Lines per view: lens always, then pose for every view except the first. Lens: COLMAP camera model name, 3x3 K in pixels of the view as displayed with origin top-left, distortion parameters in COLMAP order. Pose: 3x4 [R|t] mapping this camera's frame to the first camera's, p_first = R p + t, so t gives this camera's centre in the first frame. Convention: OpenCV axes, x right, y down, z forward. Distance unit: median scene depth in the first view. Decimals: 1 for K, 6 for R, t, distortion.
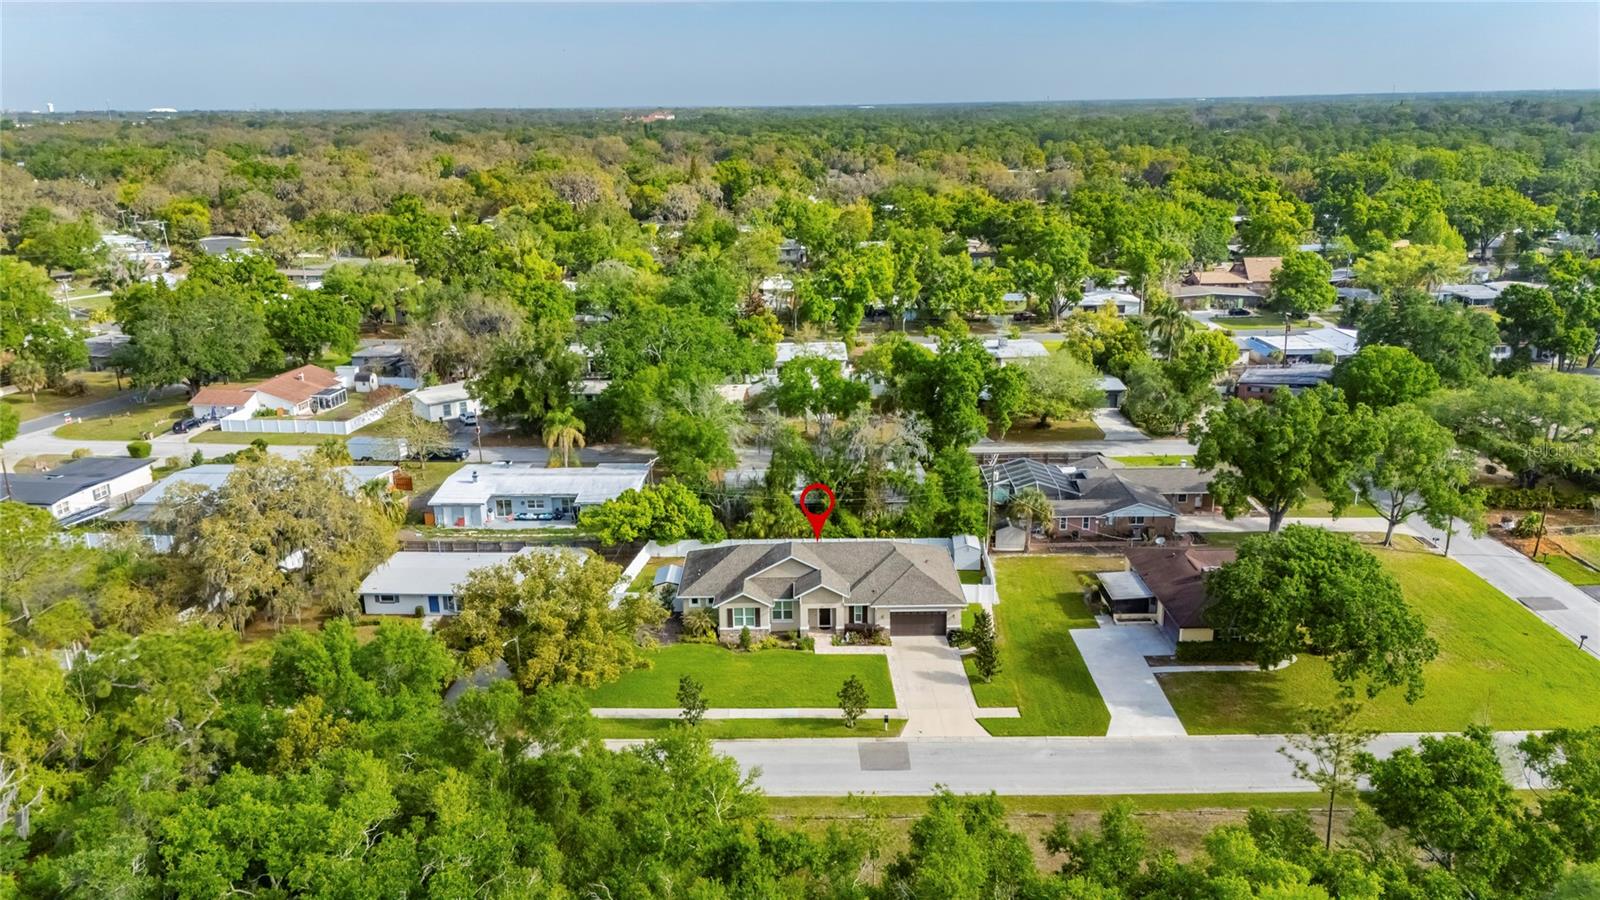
lens RADIAL K [[1170.6, 0, 809.2], [0, 1170.6, 447.3], [0, 0, 1]] dist [0.109745, -0.163461]
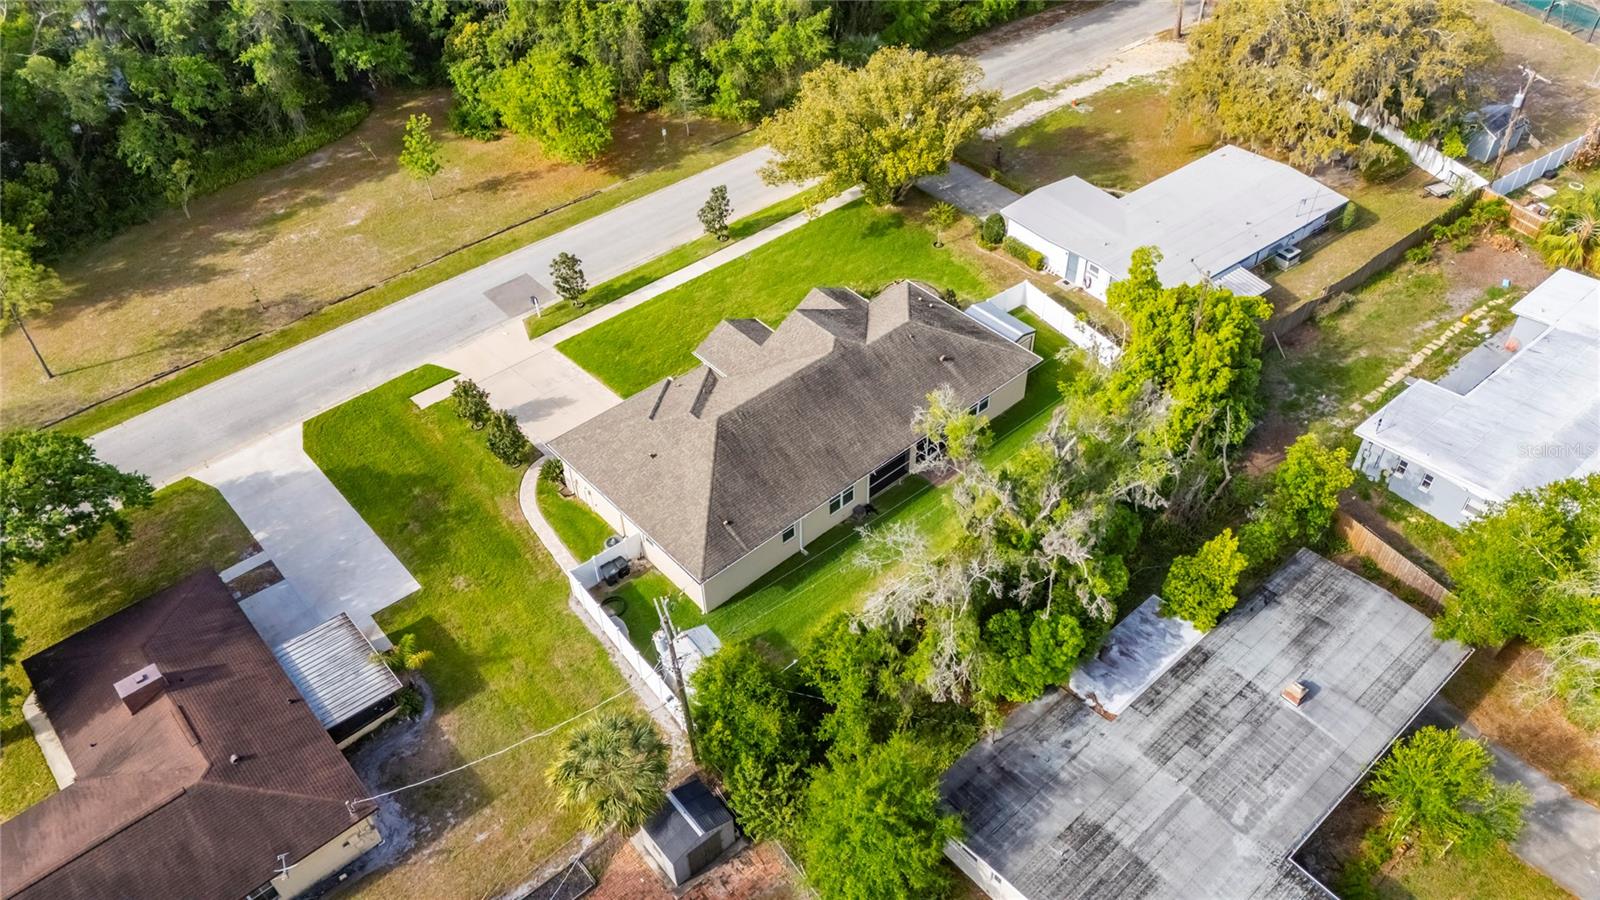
lens RADIAL K [[1175.5, 0, 808.5], [0, 1175.5, 449.4], [0, 0, 1]] dist [0.067764, -0.059882]
pose [[-0.755104, 0.471484, -0.455545, 0.267448], [-0.148779, 0.553485, 0.819463, -0.342063], [0.638501, 0.686555, -0.347792, 1.101910]]
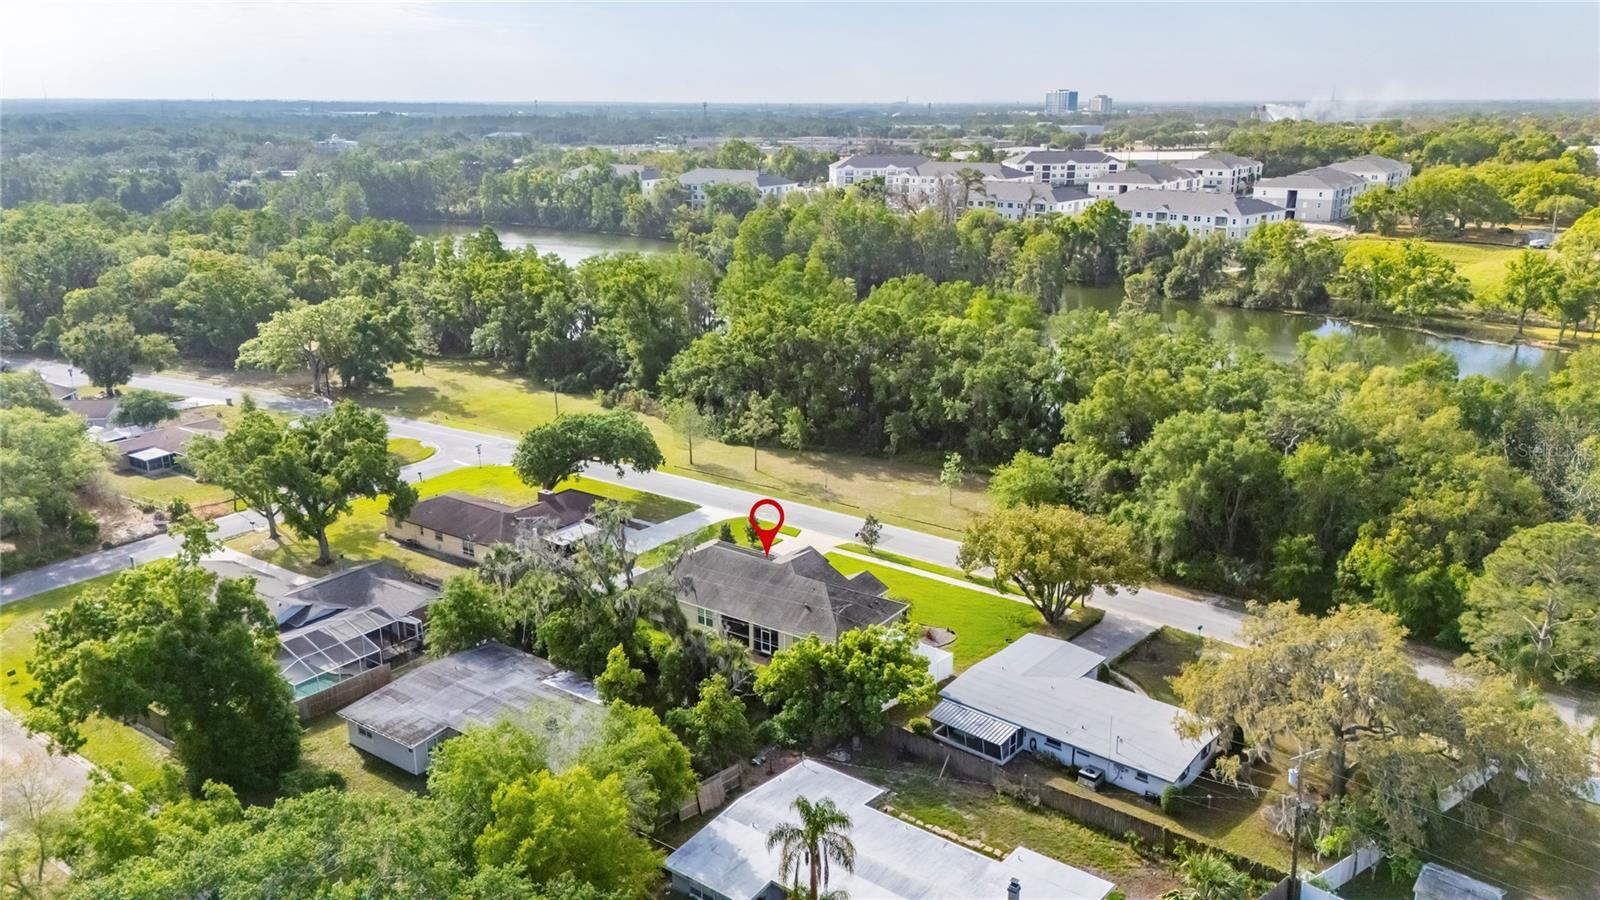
lens RADIAL K [[1170.2, 0, 808.9], [0, 1170.2, 452.1], [0, 0, 1]] dist [0.071827, -0.065073]
pose [[-0.810047, -0.153210, 0.565995, -0.516558], [0.176094, 0.857141, 0.484046, -0.428292], [-0.559298, 0.491769, -0.667345, 1.430548]]
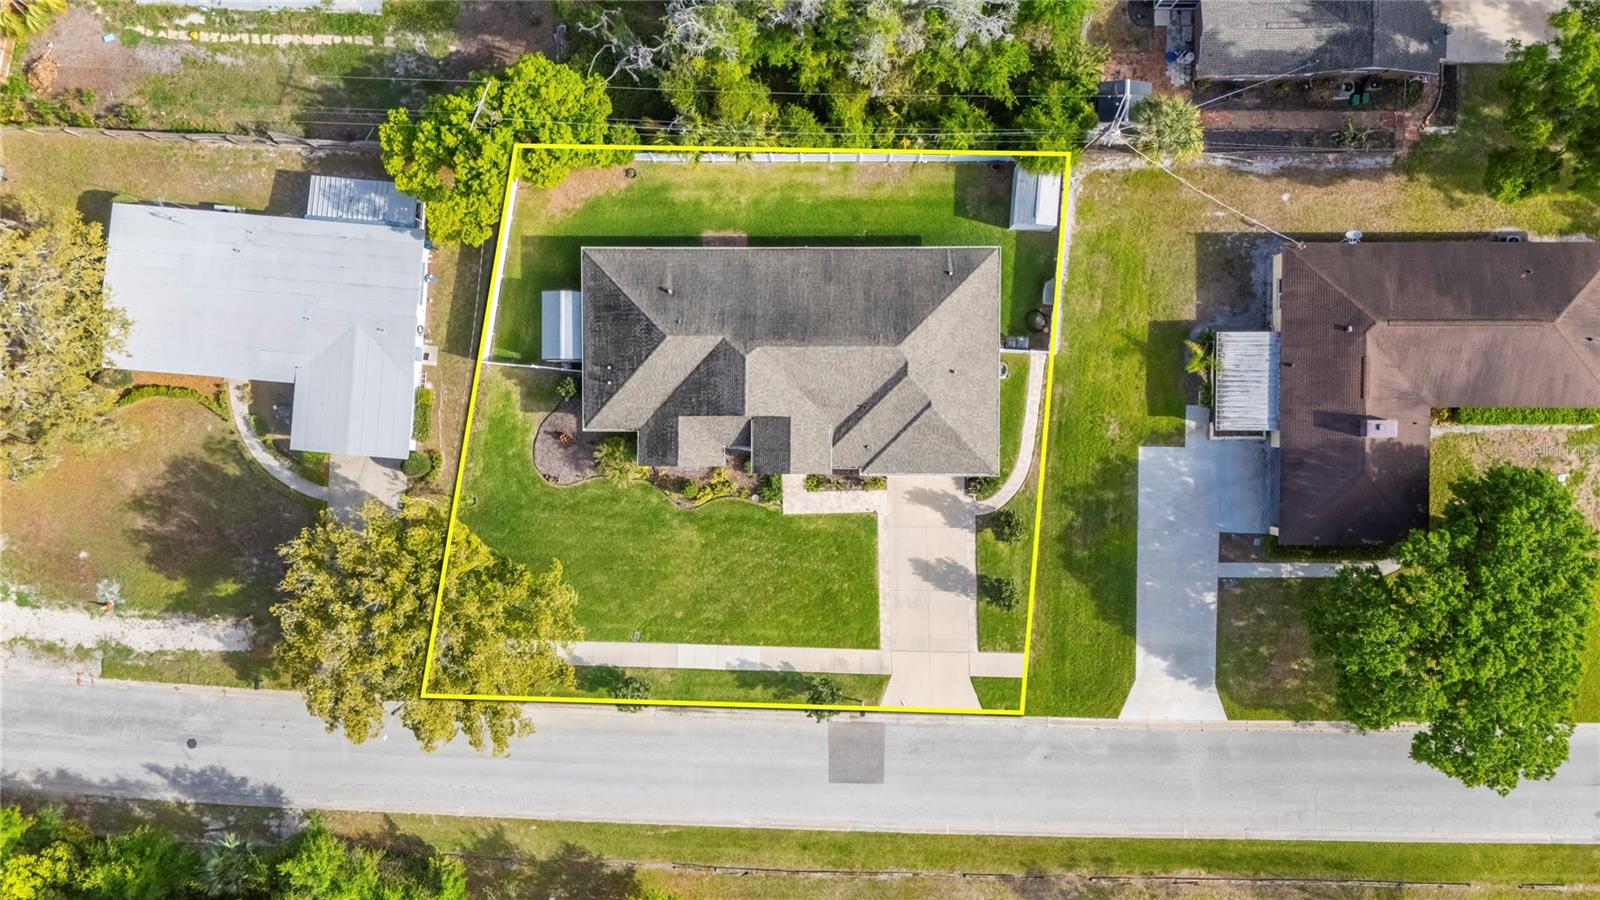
lens RADIAL K [[1213.6, 0, 806.2], [0, 1213.6, 446.7], [0, 0, 1]] dist [0.083335, -0.080711]
pose [[0.999802, 0.013882, -0.014259, 0.024880], [0.010121, 0.262263, 0.964943, -0.482308], [0.017135, -0.964896, 0.262071, 0.689740]]
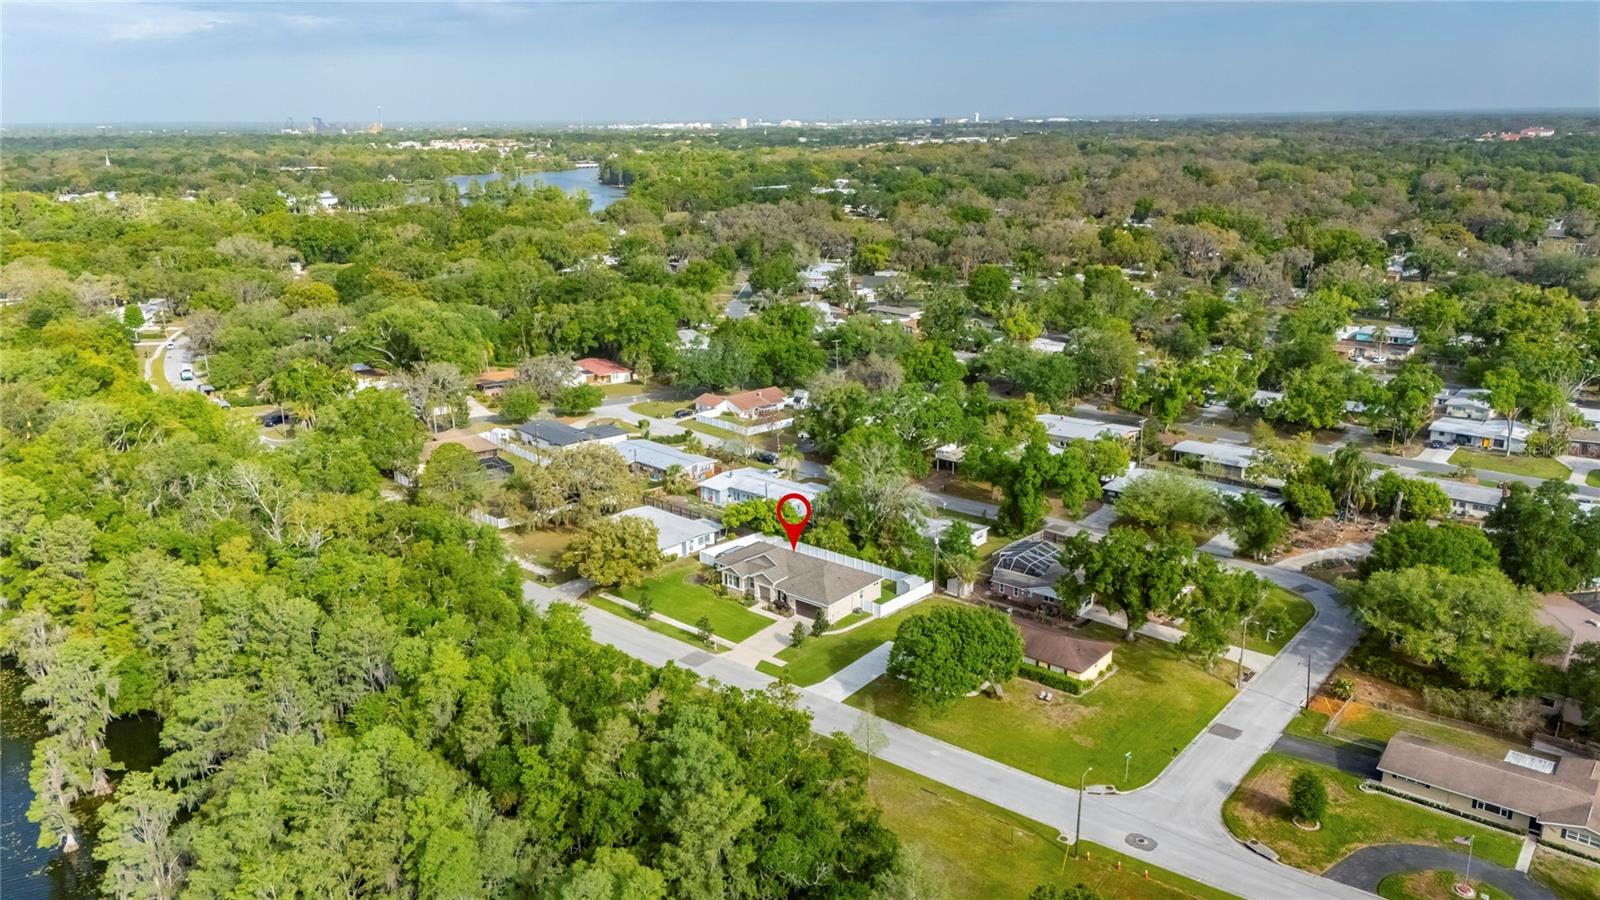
lens RADIAL K [[1164.5, 0, 809.0], [0, 1164.5, 451.7], [0, 0, 1]] dist [0.111515, -0.158486]
pose [[0.768888, 0.181812, -0.612989, 0.896454], [-0.180338, 0.981461, 0.064899, -0.148829], [0.613424, 0.060645, 0.787422, -0.258412]]
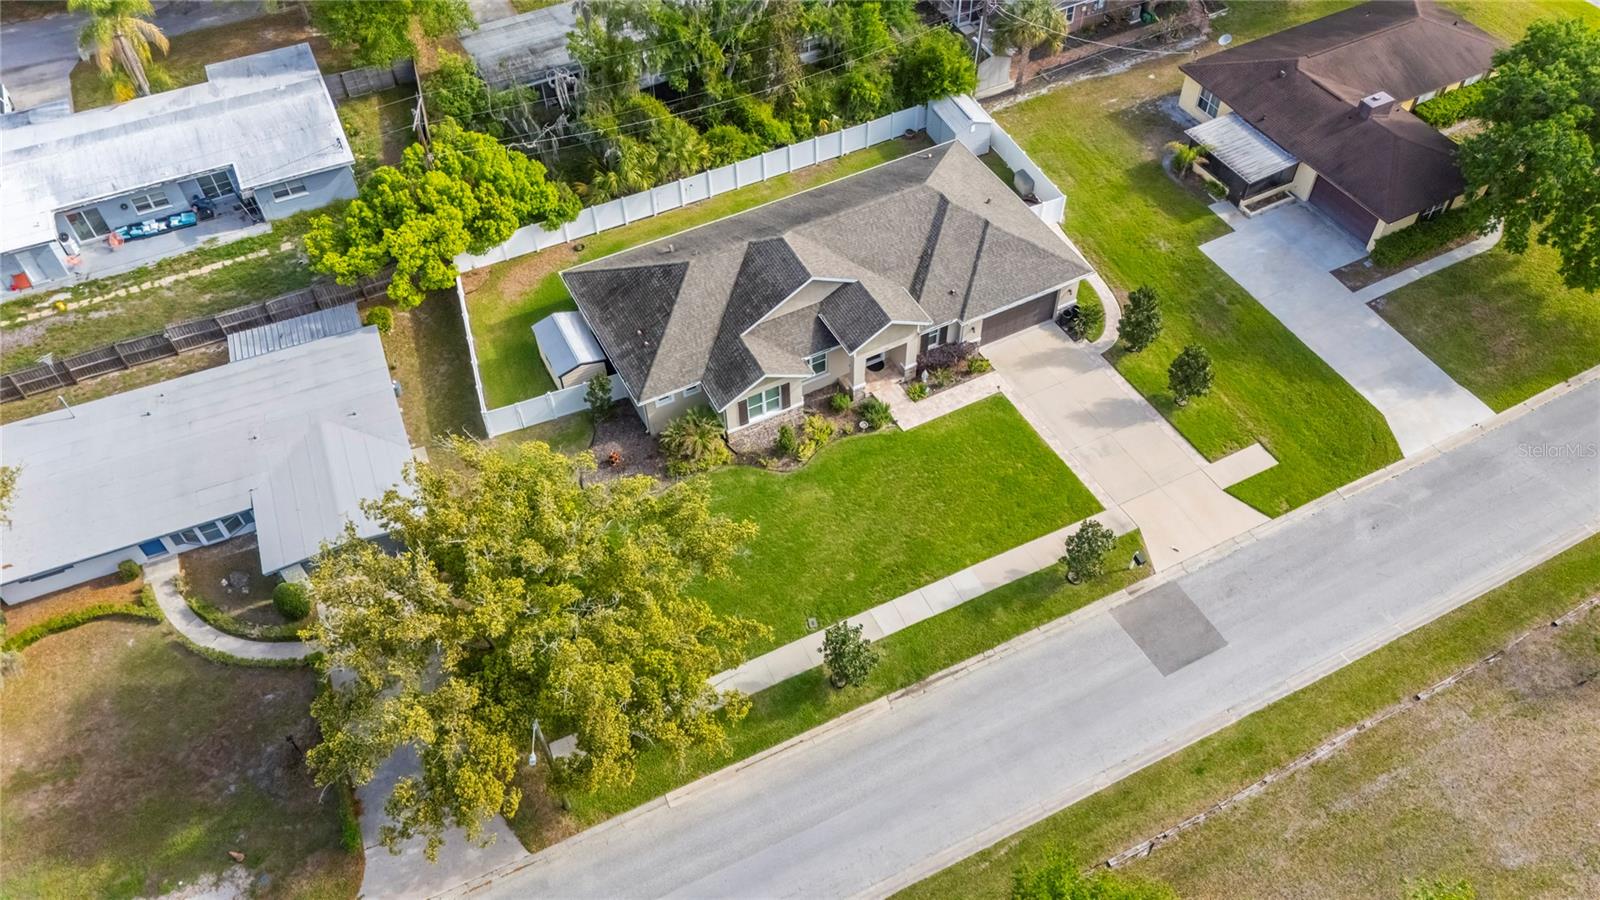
lens RADIAL K [[1170.2, 0, 808.9], [0, 1170.2, 452.1], [0, 0, 1]] dist [0.071827, -0.065073]
pose [[0.892208, -0.344204, 0.292384, -0.180173], [0.129700, 0.815417, 0.564157, -0.133182], [-0.432600, -0.465423, 0.772165, 0.452968]]
